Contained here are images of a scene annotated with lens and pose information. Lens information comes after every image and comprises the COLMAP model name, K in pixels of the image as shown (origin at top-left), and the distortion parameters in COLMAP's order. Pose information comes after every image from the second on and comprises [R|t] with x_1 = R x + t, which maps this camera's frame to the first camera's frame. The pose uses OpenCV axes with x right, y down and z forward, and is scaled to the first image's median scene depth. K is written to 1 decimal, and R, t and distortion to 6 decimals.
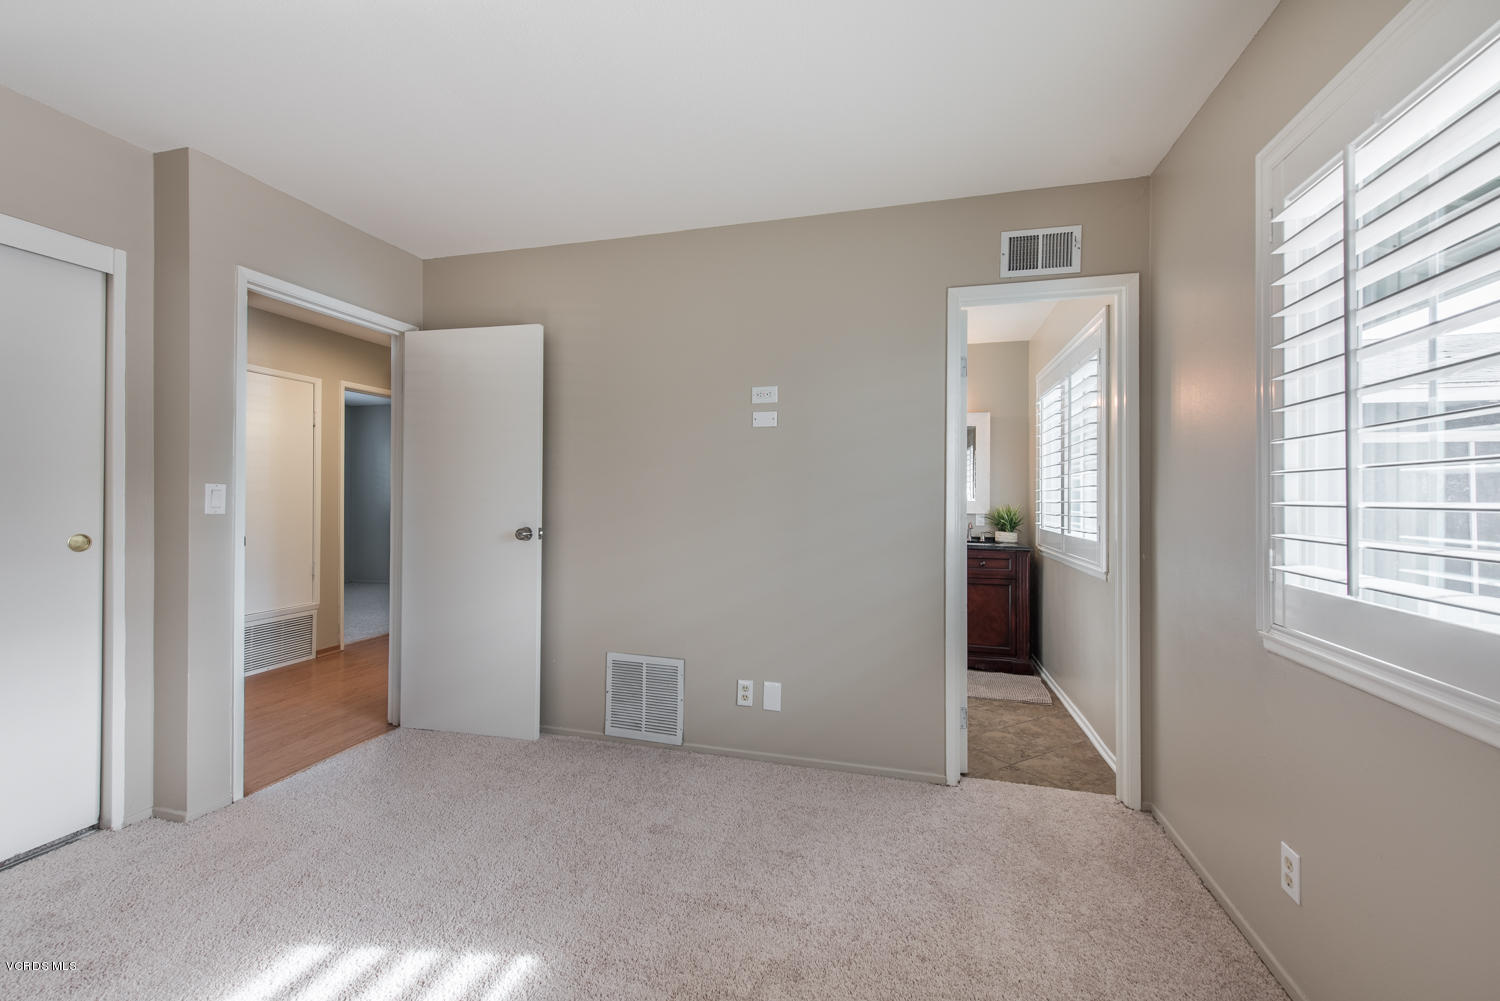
lens RADIAL K [[588.1, 0, 752.7], [0, 588.1, 497.7], [0, 0, 1]] dist [0.009679, -0.003566]
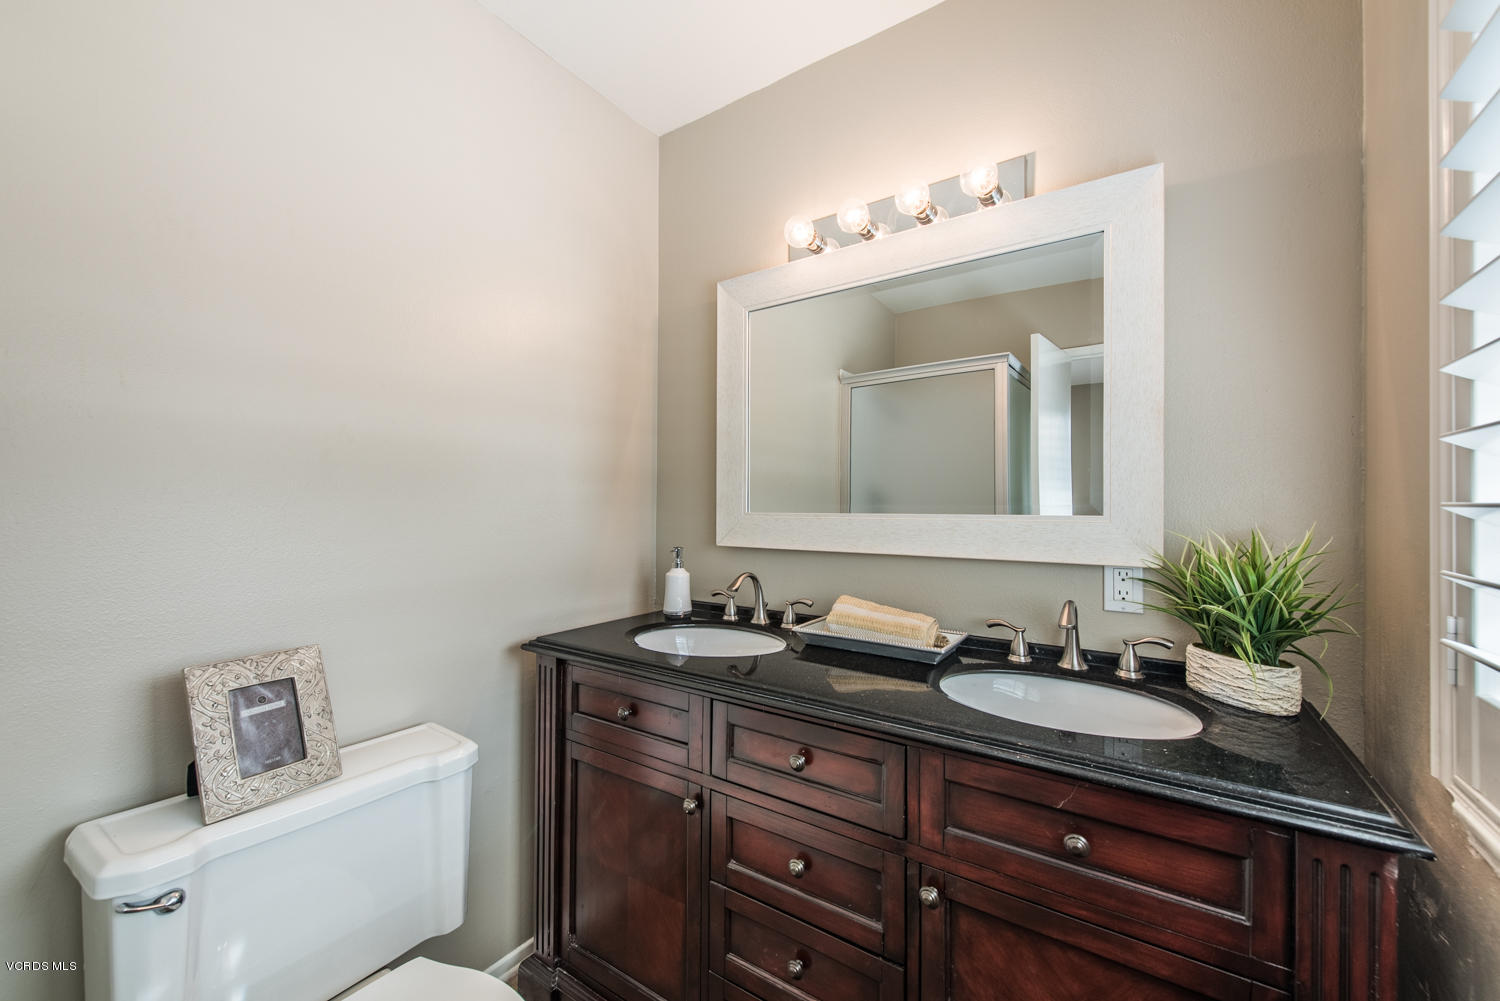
lens RADIAL K [[588.1, 0, 747.1], [0, 588.1, 502.0], [0, 0, 1]] dist [0.009679, -0.003566]
pose [[0.942389, -0.001885, -0.334513, 0.323453], [0.001302, 0.999997, -0.001968, -0.001340], [0.334516, 0.001419, 0.942389, 0.711425]]
